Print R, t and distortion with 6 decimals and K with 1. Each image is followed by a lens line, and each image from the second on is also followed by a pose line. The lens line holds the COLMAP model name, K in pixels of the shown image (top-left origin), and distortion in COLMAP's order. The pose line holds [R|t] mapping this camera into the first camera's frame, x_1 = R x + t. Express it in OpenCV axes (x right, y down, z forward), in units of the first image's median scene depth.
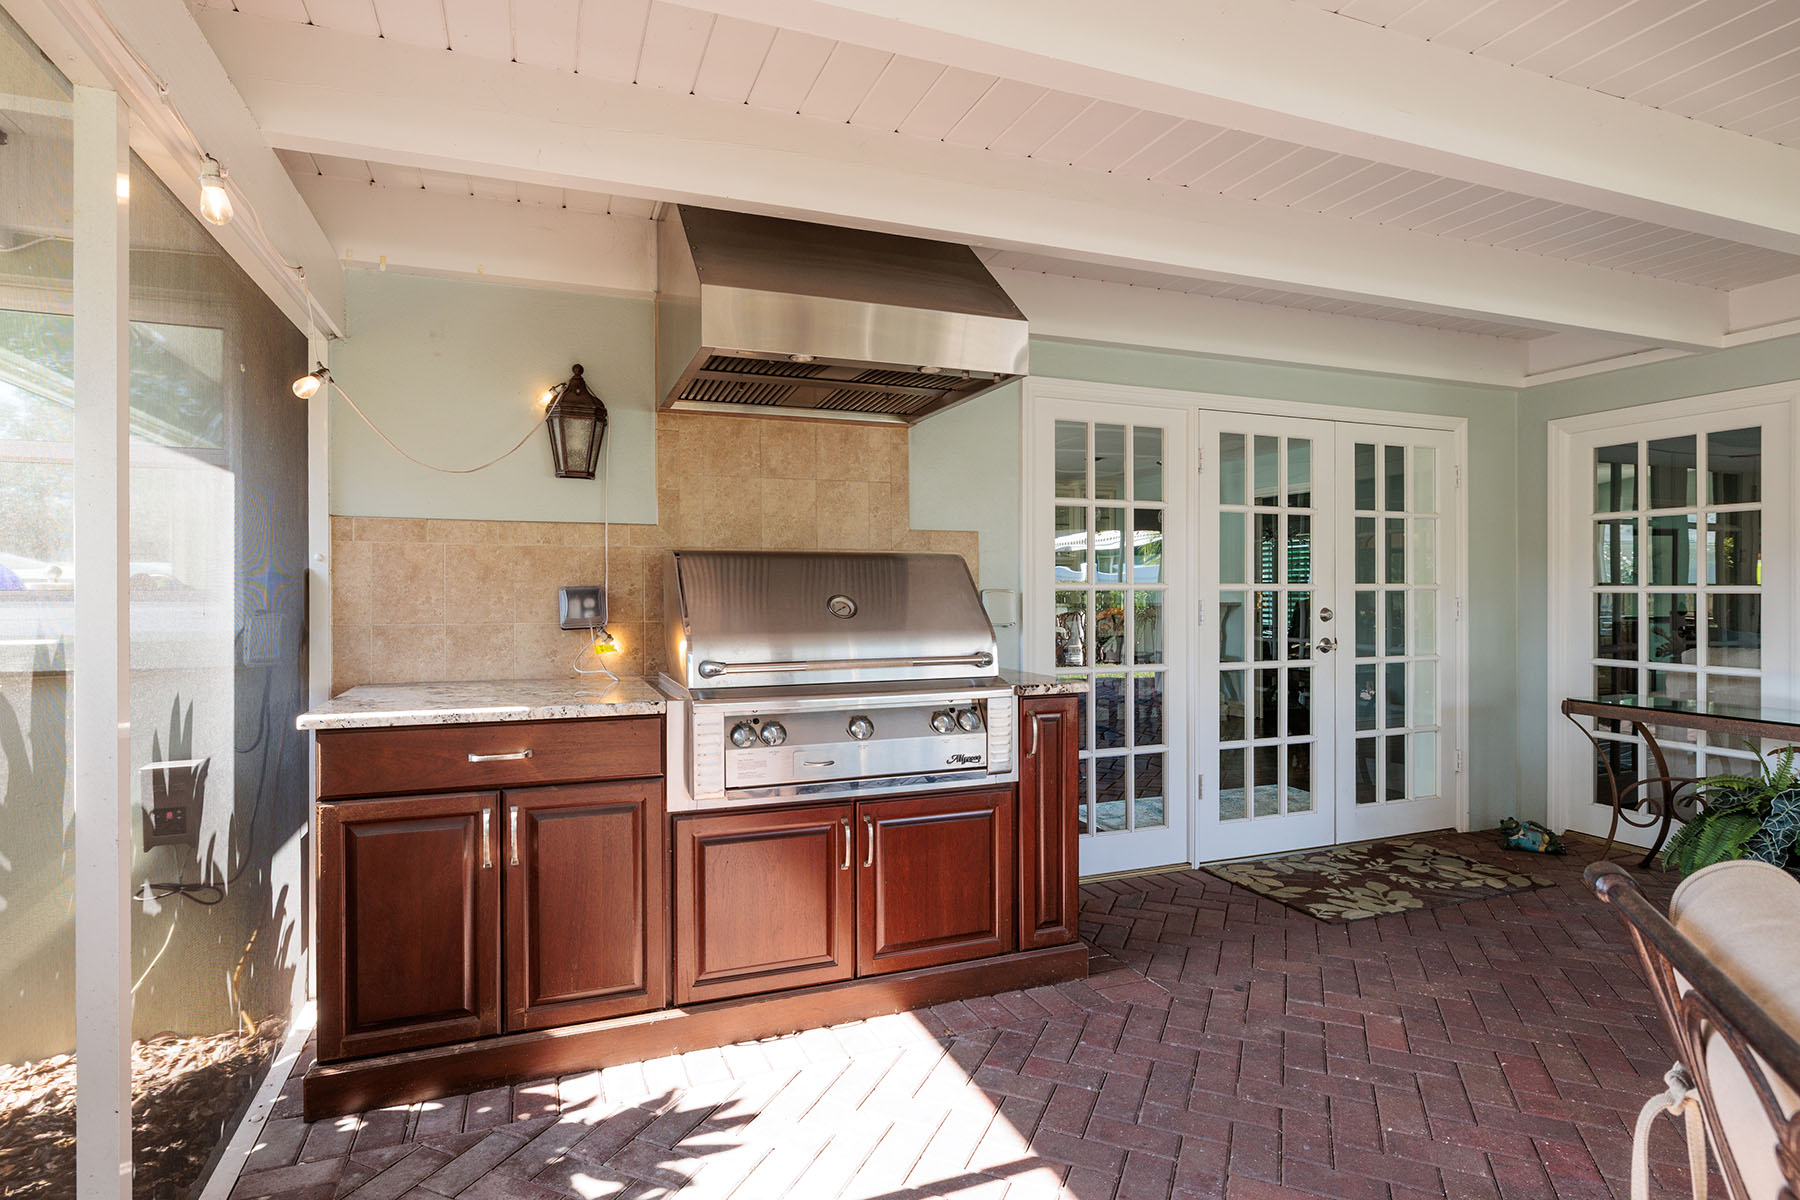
lens RADIAL K [[883.2, 0, 891.1], [0, 883.2, 589.6], [0, 0, 1]] dist [-0.013418, 0.000339]
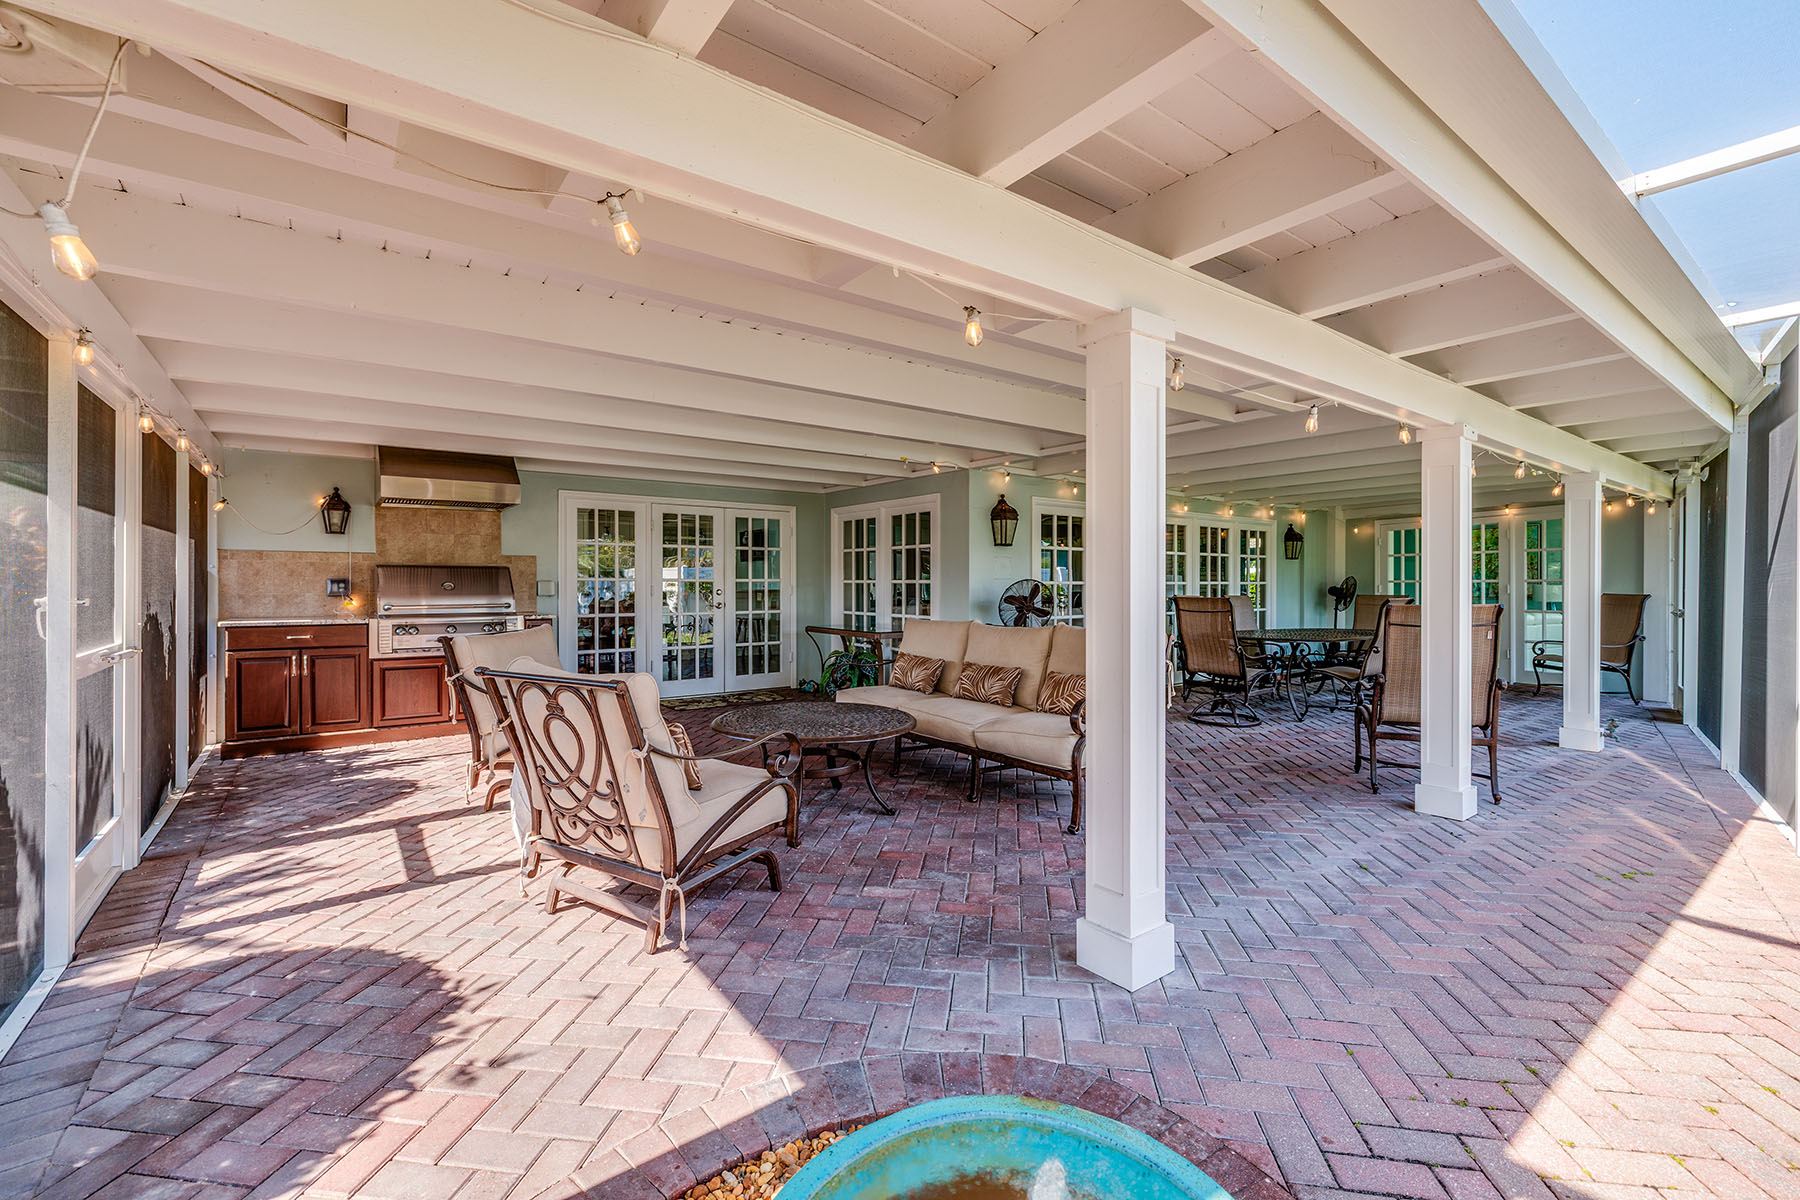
lens RADIAL K [[756.4, 0, 899.7], [0, 756.4, 582.4], [0, 0, 1]] dist [0.001379, 0.000088]
pose [[0.965070, 0.002687, 0.261979, 0.610525], [-0.002109, 0.999995, -0.002487, 0.009275], [-0.261984, 0.001847, 0.965070, -1.452830]]
